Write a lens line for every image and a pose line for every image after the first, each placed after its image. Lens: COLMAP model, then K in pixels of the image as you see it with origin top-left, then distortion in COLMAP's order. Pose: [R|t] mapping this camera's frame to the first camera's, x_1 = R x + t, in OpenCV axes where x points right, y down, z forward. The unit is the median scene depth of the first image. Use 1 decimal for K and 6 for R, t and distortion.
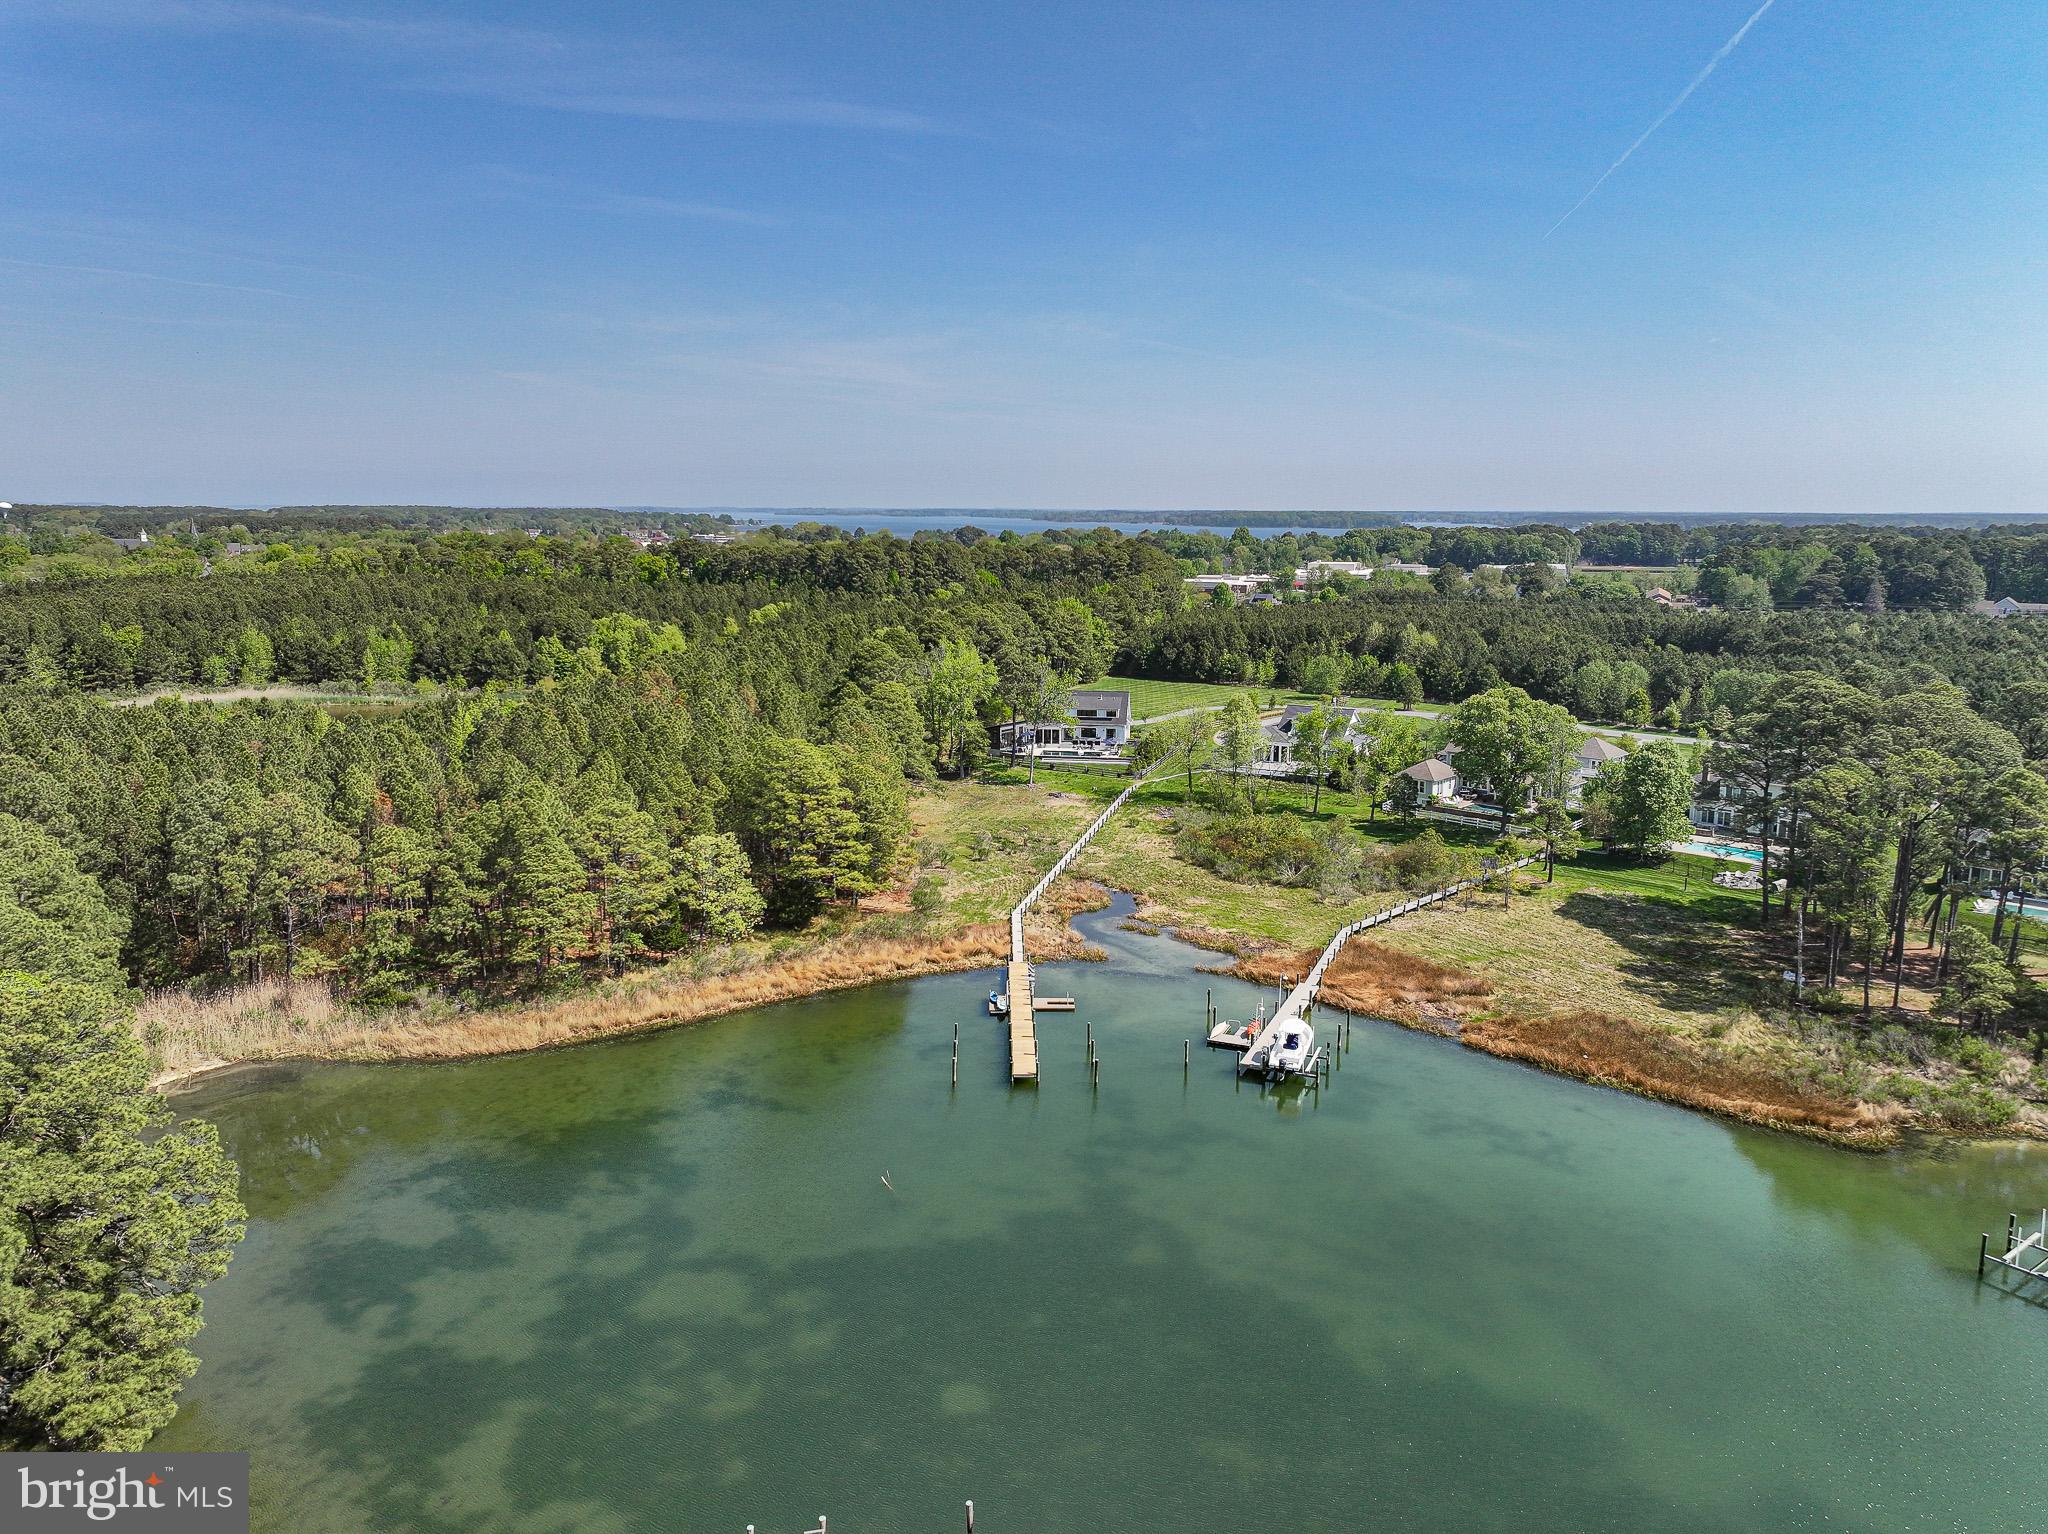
lens RADIAL K [[1430.7, 0, 1024.0], [0, 1430.7, 767.0], [0, 0, 1]] dist [0.002092, 0.004513]
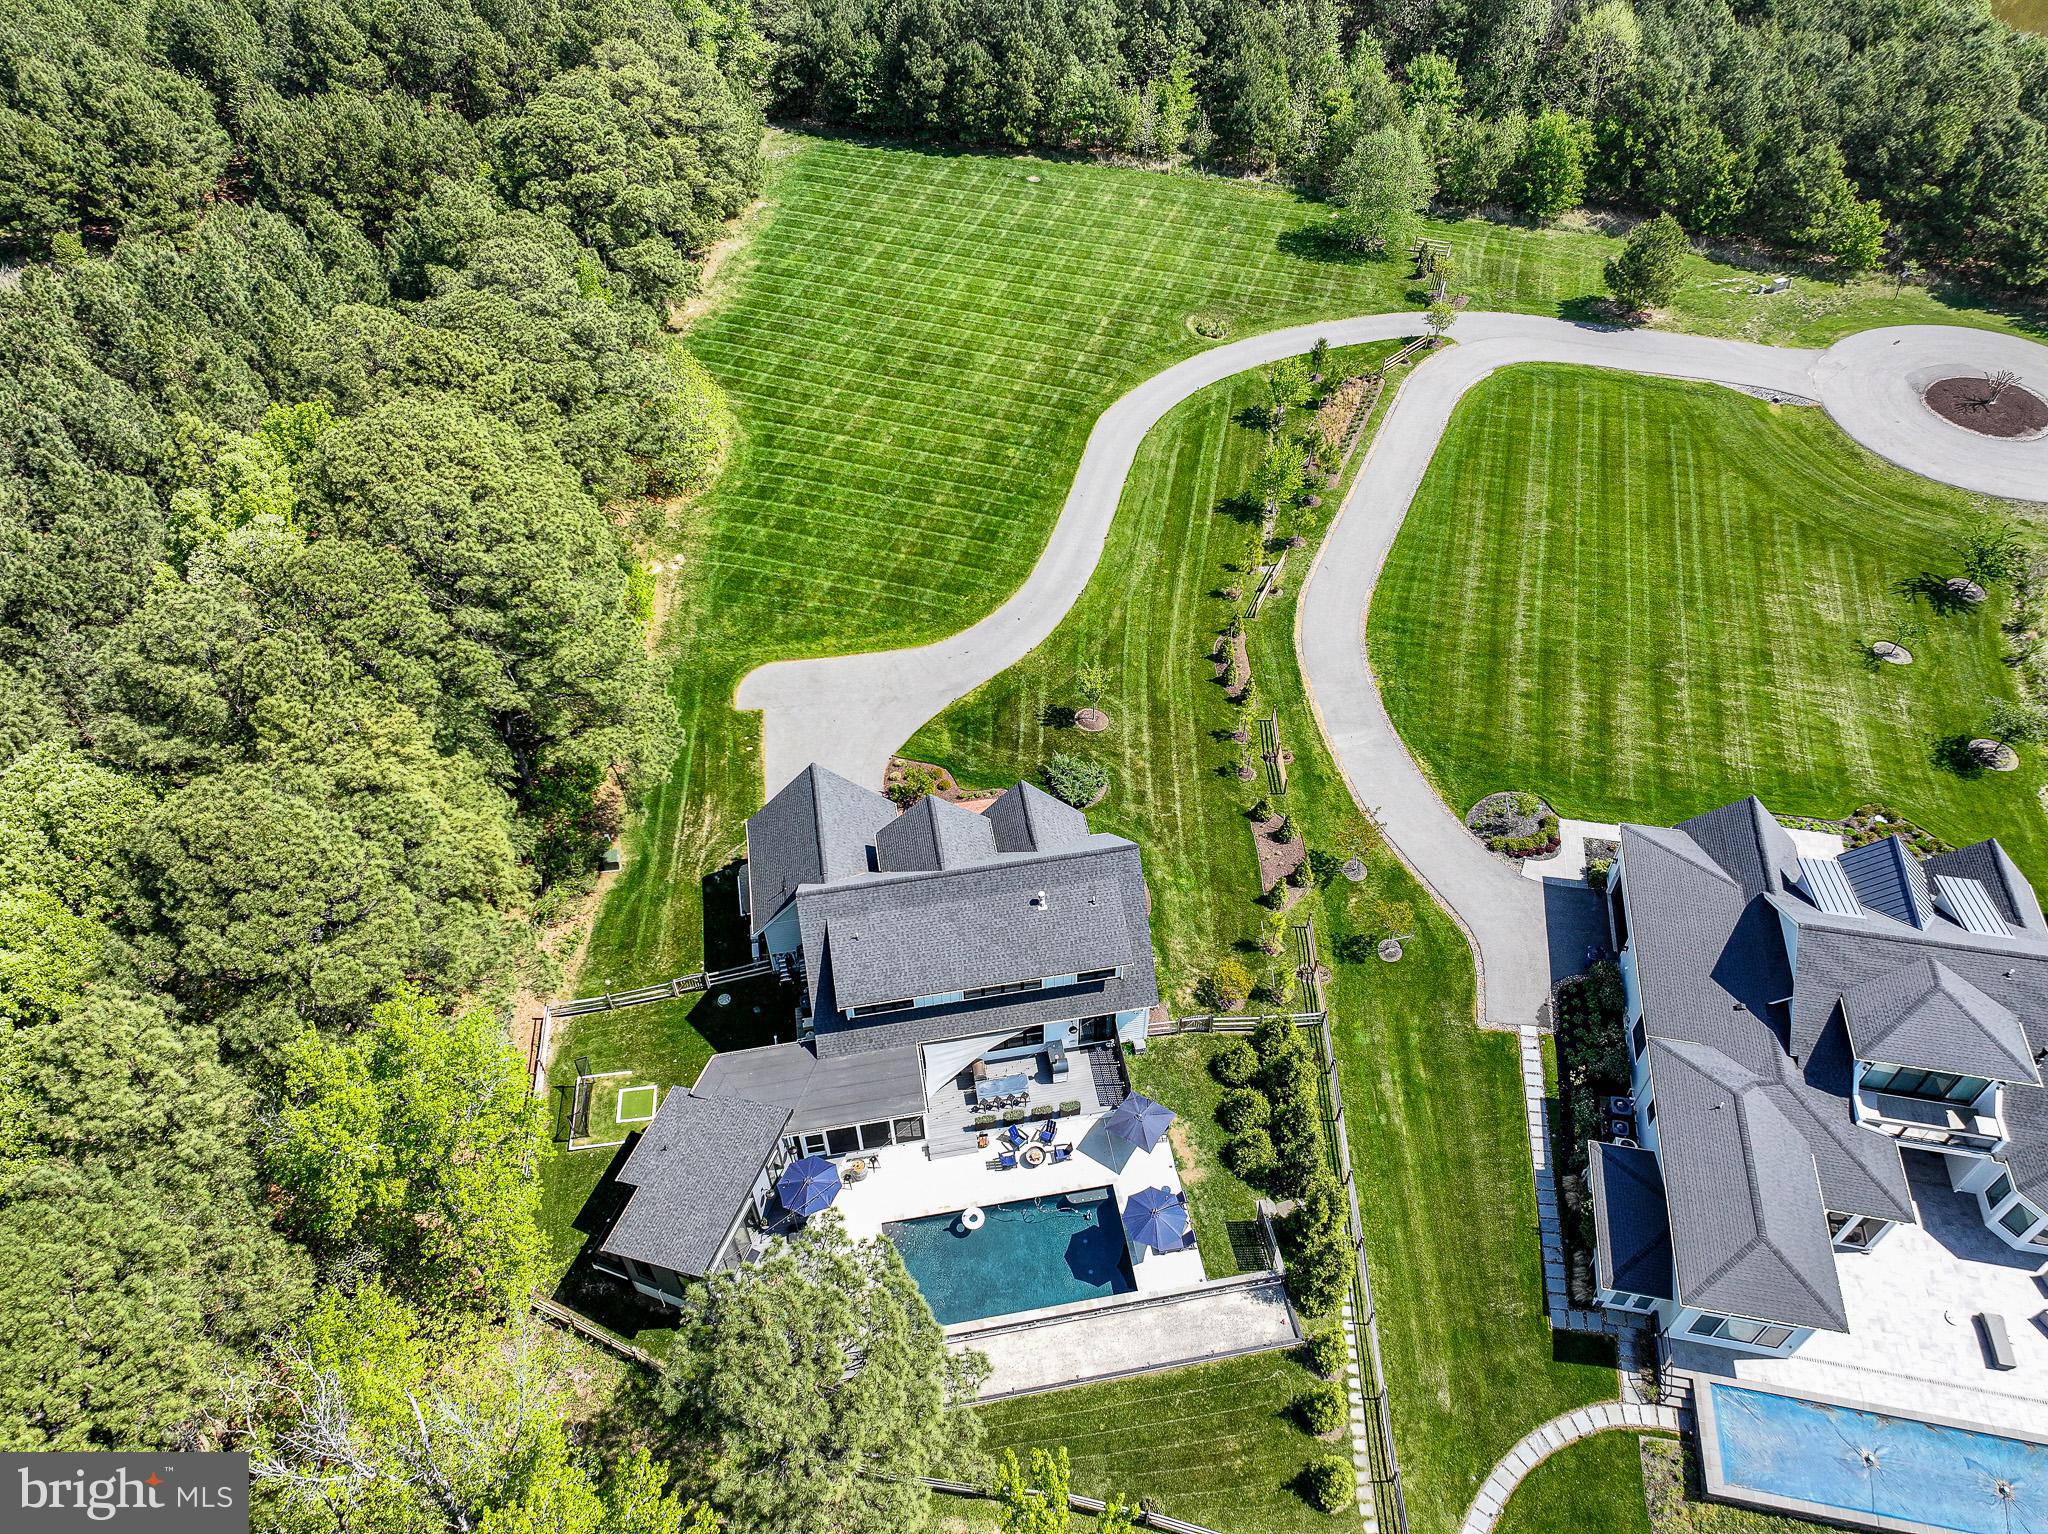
lens RADIAL K [[1441.2, 0, 1031.2], [0, 1441.2, 762.2], [0, 0, 1]] dist [0.004018, 0.005435]
pose [[0.948504, -0.233460, 0.214094, 0.004121], [0.063407, 0.802129, 0.593775, -0.329995], [-0.310354, -0.549623, 0.775626, 1.219598]]
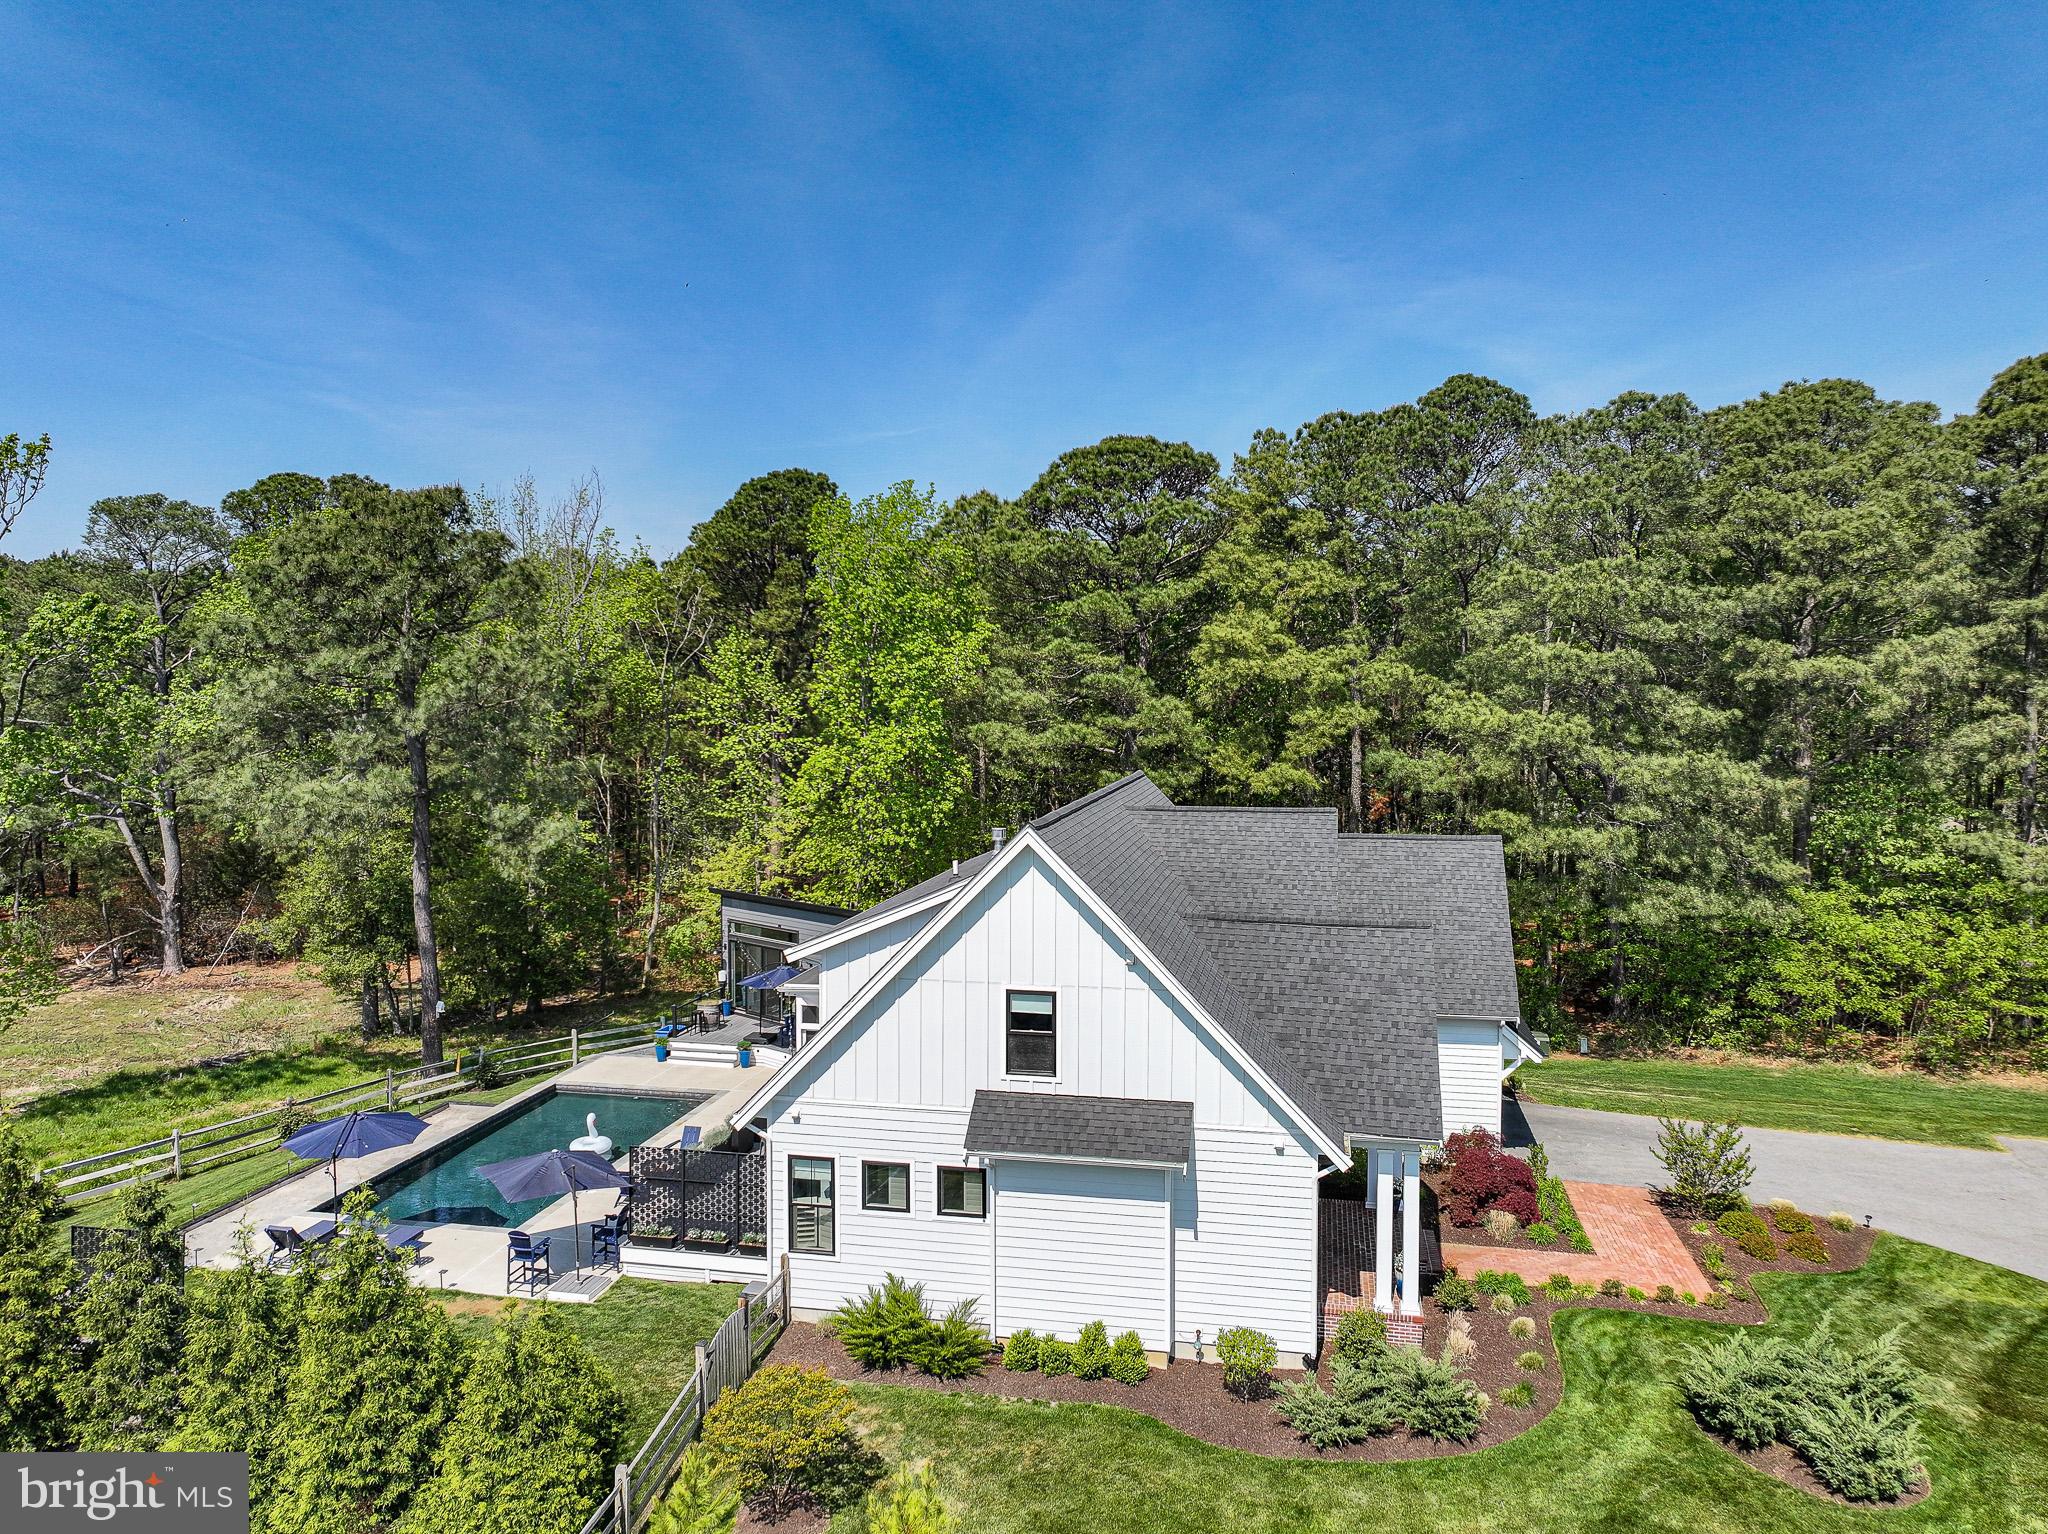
lens RADIAL K [[1430.7, 0, 1024.0], [0, 1430.7, 767.0], [0, 0, 1]] dist [0.002092, 0.004513]
pose [[-0.052361, 0.050055, -0.997373, 0.250363], [-0.180584, 0.981803, 0.058754, -0.092647], [0.982165, 0.183186, -0.042369, 1.505256]]
